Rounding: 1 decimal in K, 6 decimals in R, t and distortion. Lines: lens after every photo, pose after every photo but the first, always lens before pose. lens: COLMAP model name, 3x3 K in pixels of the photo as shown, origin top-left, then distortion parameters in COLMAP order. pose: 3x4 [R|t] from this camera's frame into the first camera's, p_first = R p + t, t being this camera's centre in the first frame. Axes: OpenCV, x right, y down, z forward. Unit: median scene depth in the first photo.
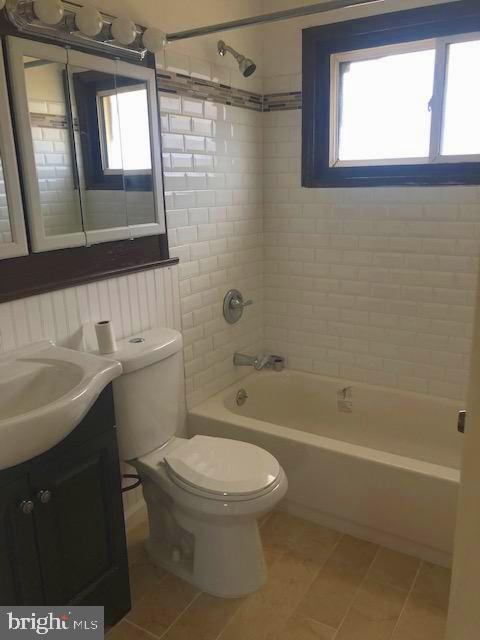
lens RADIAL K [[532.0, 0, 235.3], [0, 532.0, 318.1], [0, 0, 1]] dist [0.059486, -0.037455]
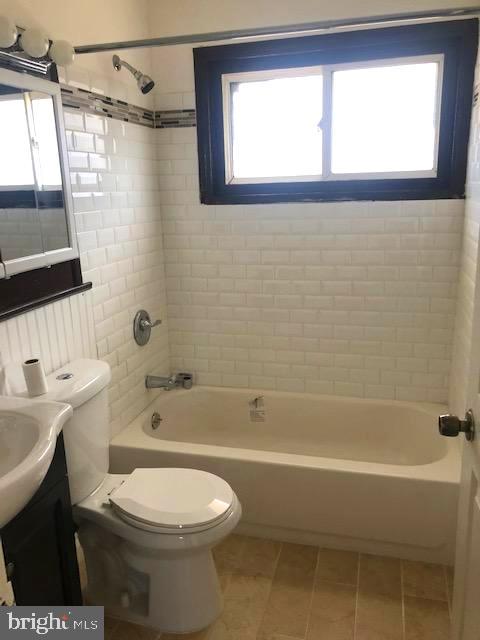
lens RADIAL K [[532.0, 0, 228.5], [0, 532.0, 320.5], [0, 0, 1]] dist [0.059486, -0.037455]
pose [[0.961345, -0.078702, 0.263859, -0.125390], [0.081825, 0.996646, -0.000847, -0.025217], [-0.262907, 0.022404, 0.964561, 0.027839]]
